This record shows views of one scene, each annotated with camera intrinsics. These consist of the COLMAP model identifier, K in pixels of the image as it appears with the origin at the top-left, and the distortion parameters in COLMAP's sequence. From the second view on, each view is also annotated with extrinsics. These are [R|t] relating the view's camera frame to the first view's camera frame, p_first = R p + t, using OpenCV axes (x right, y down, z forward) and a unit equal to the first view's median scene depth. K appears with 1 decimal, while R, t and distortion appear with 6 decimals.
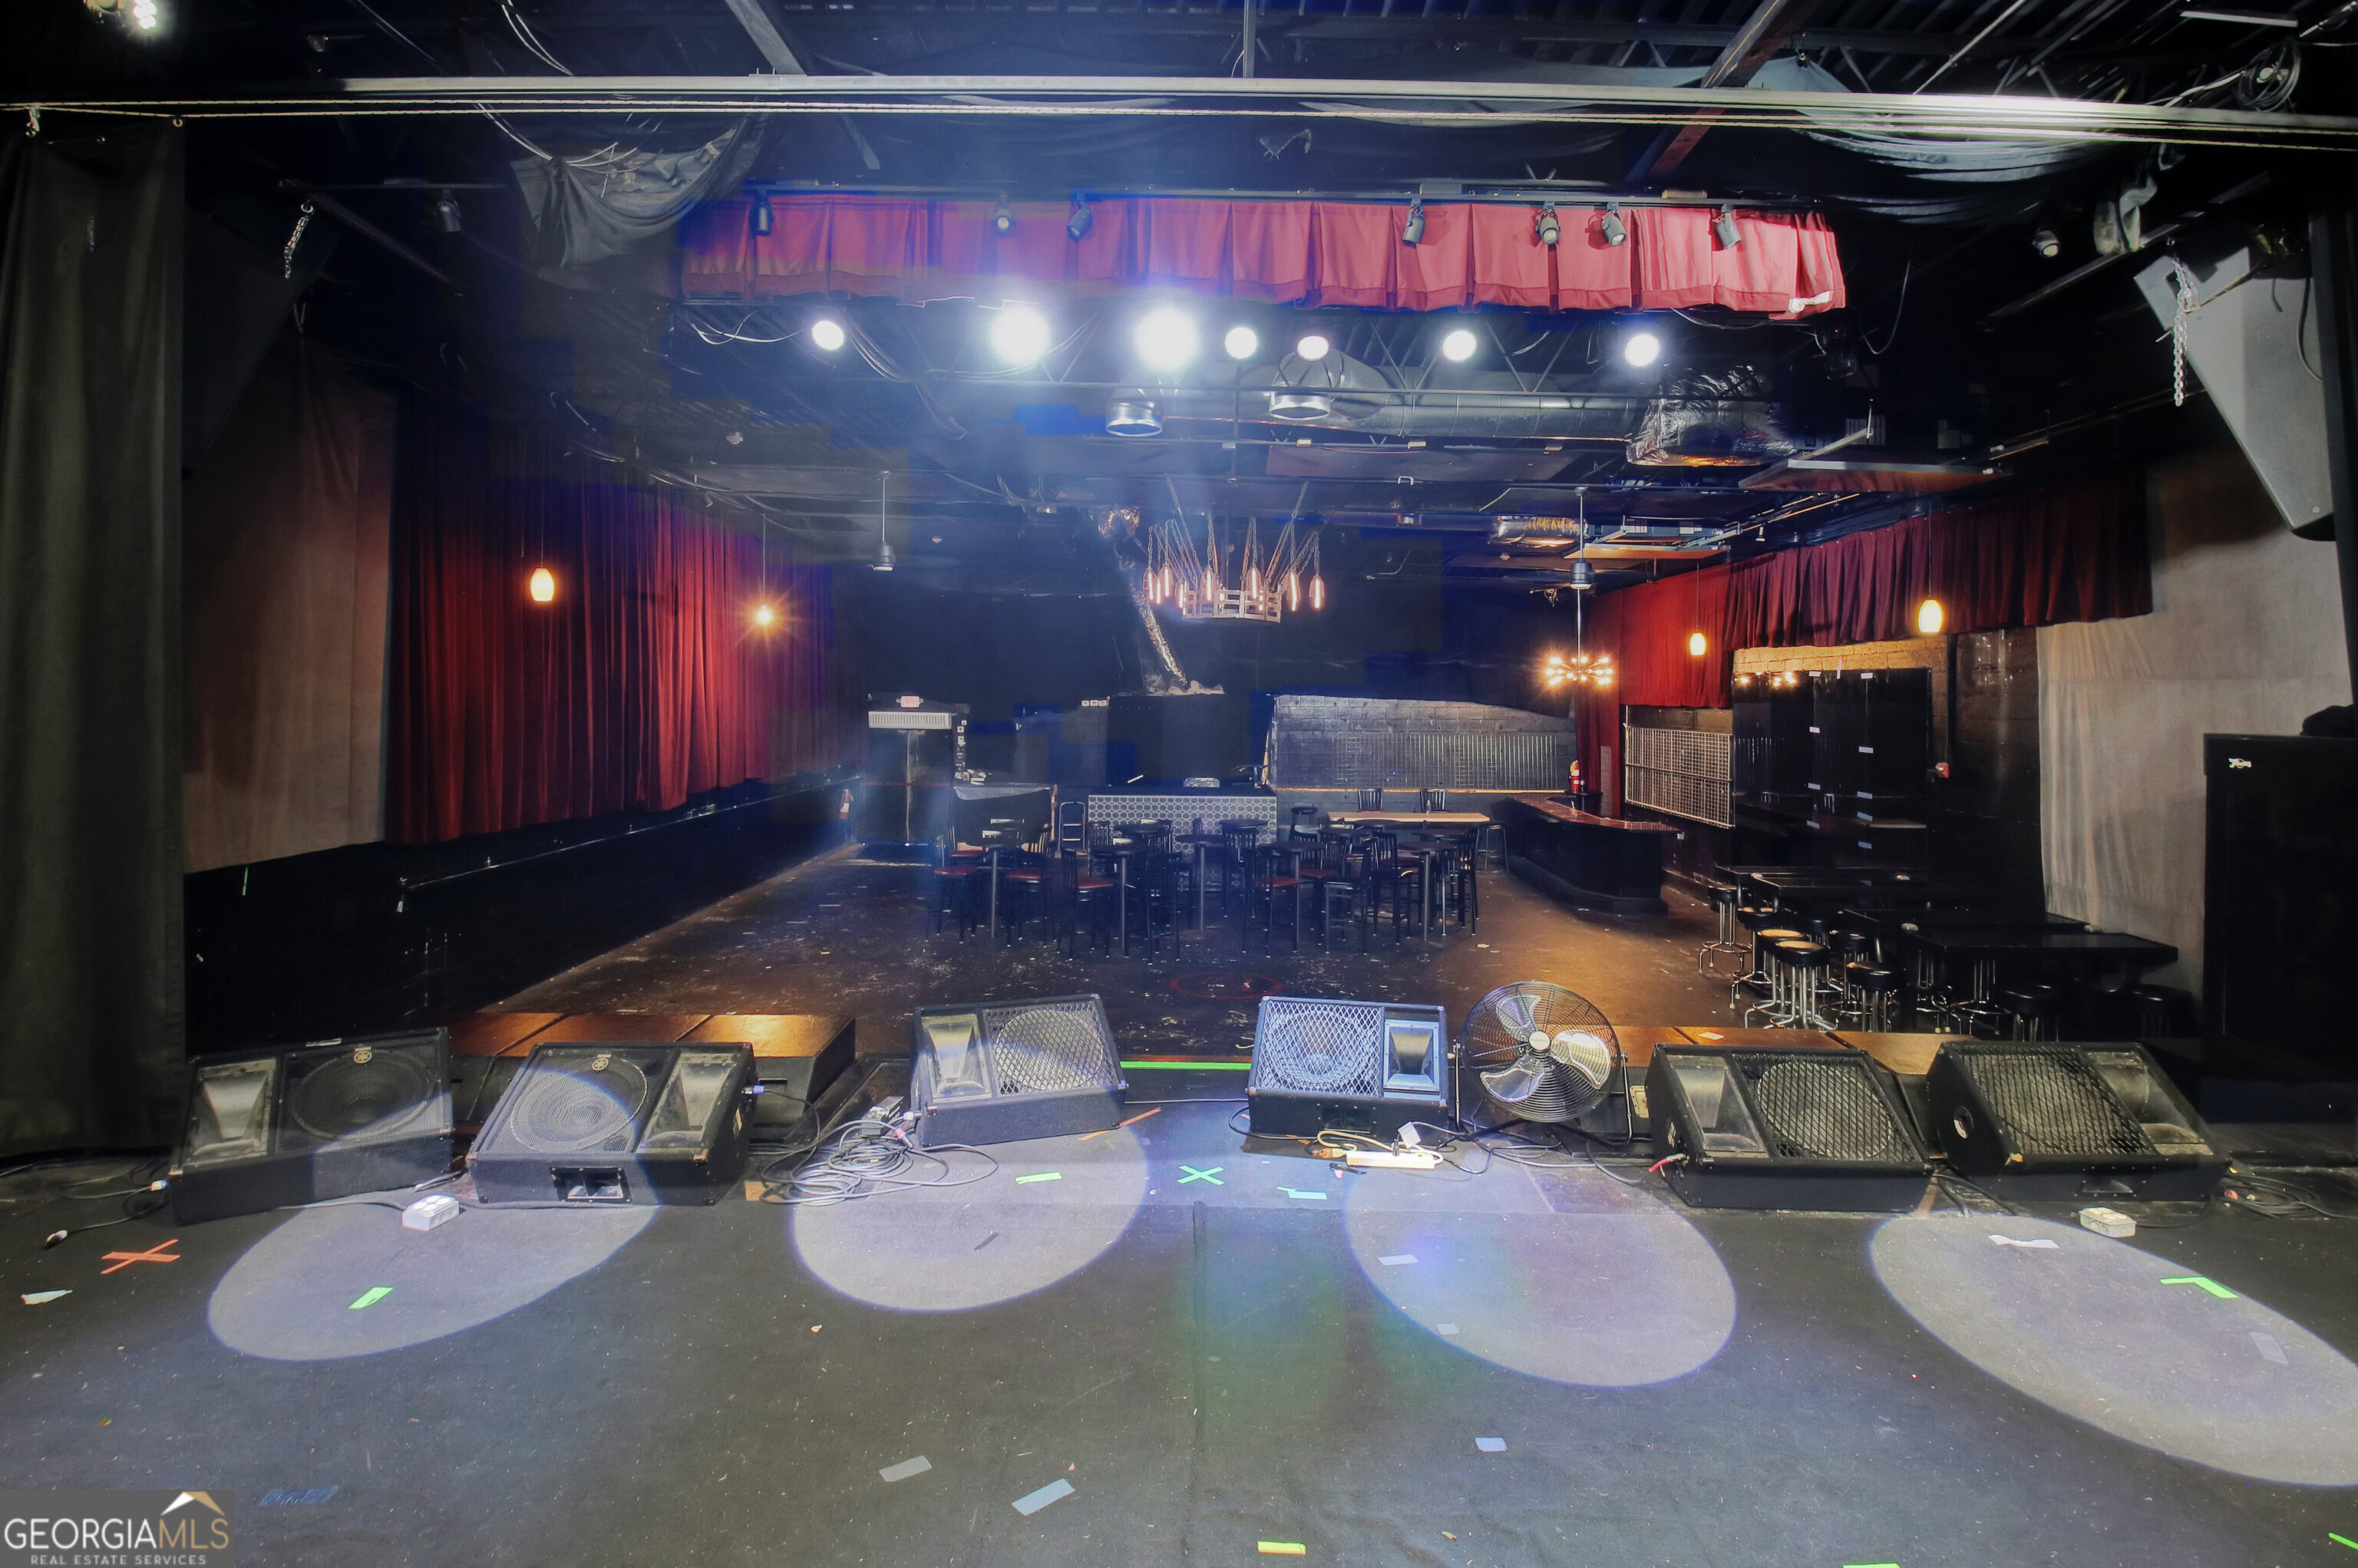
lens RADIAL K [[1168.6, 0, 1195.4], [0, 1168.6, 694.3], [0, 0, 1]] dist [0.005962, -0.013603]
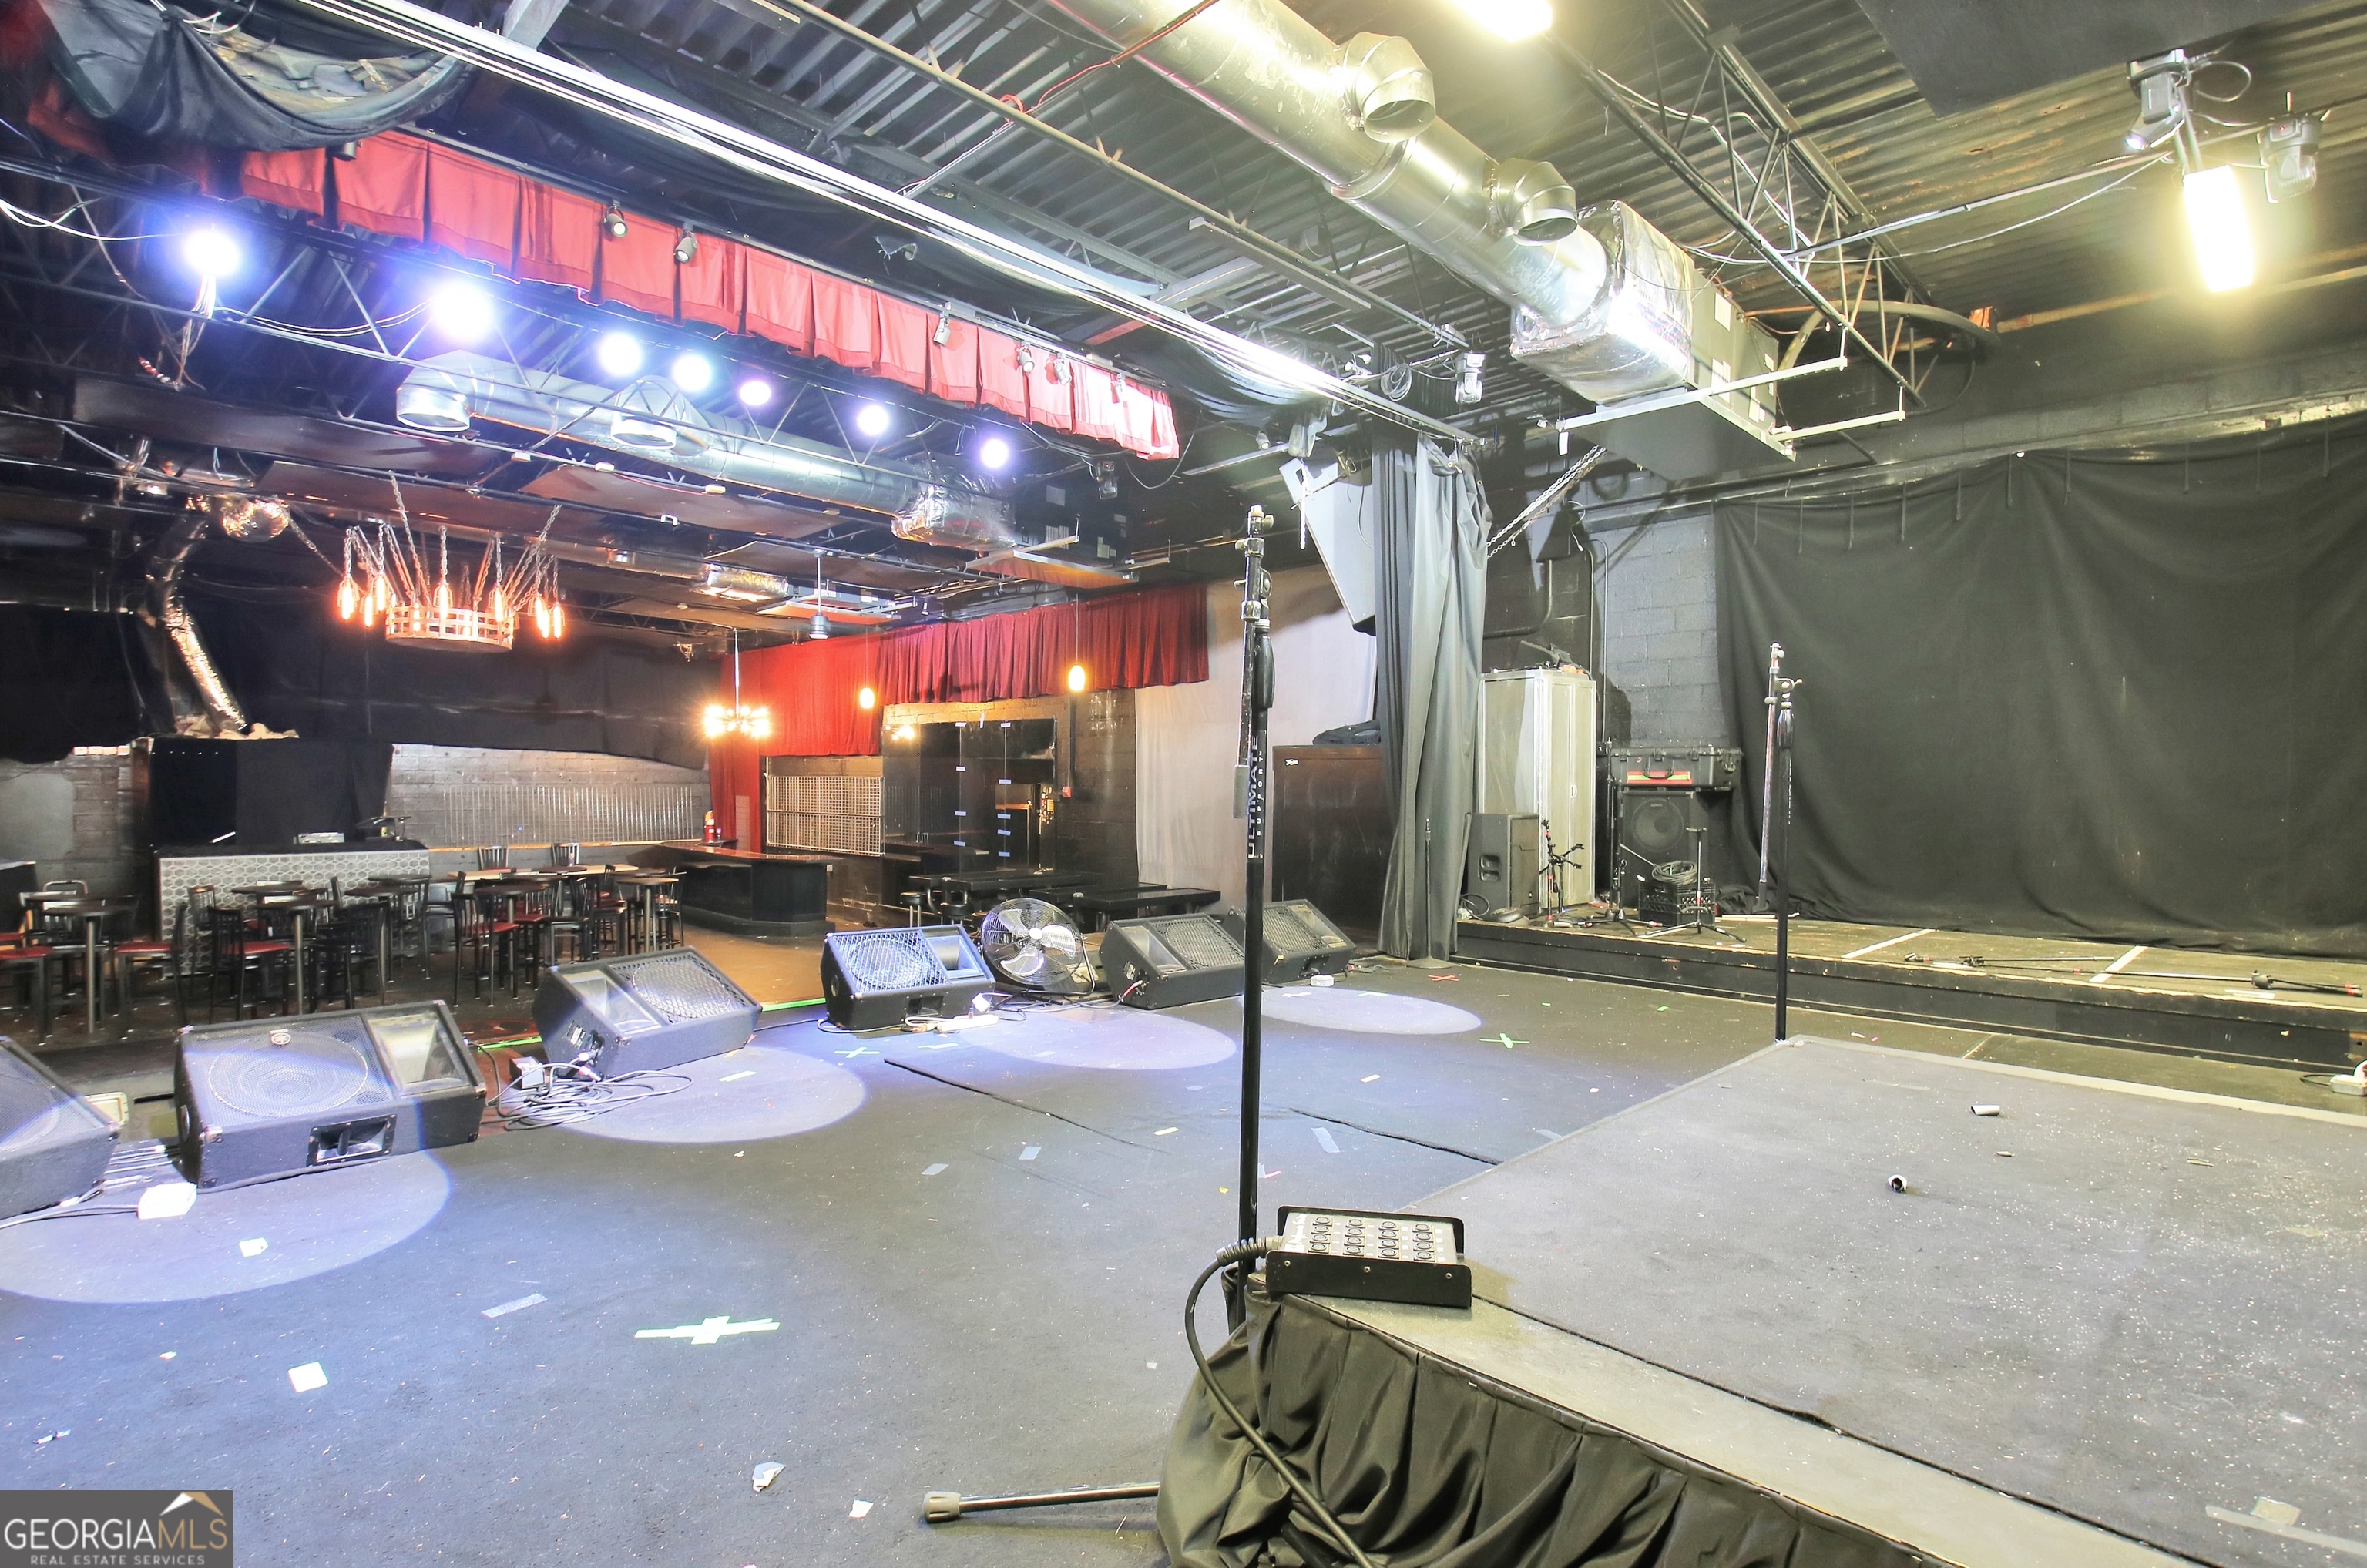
lens RADIAL K [[1173.1, 0, 1136.2], [0, 1173.1, 822.5], [0, 0, 1]] dist [0.005962, -0.013603]
pose [[0.721427, -0.027484, 0.691945, -0.316710], [-0.003655, 0.999047, 0.043493, 0.049242], [-0.692481, -0.033906, 0.720639, -0.064236]]
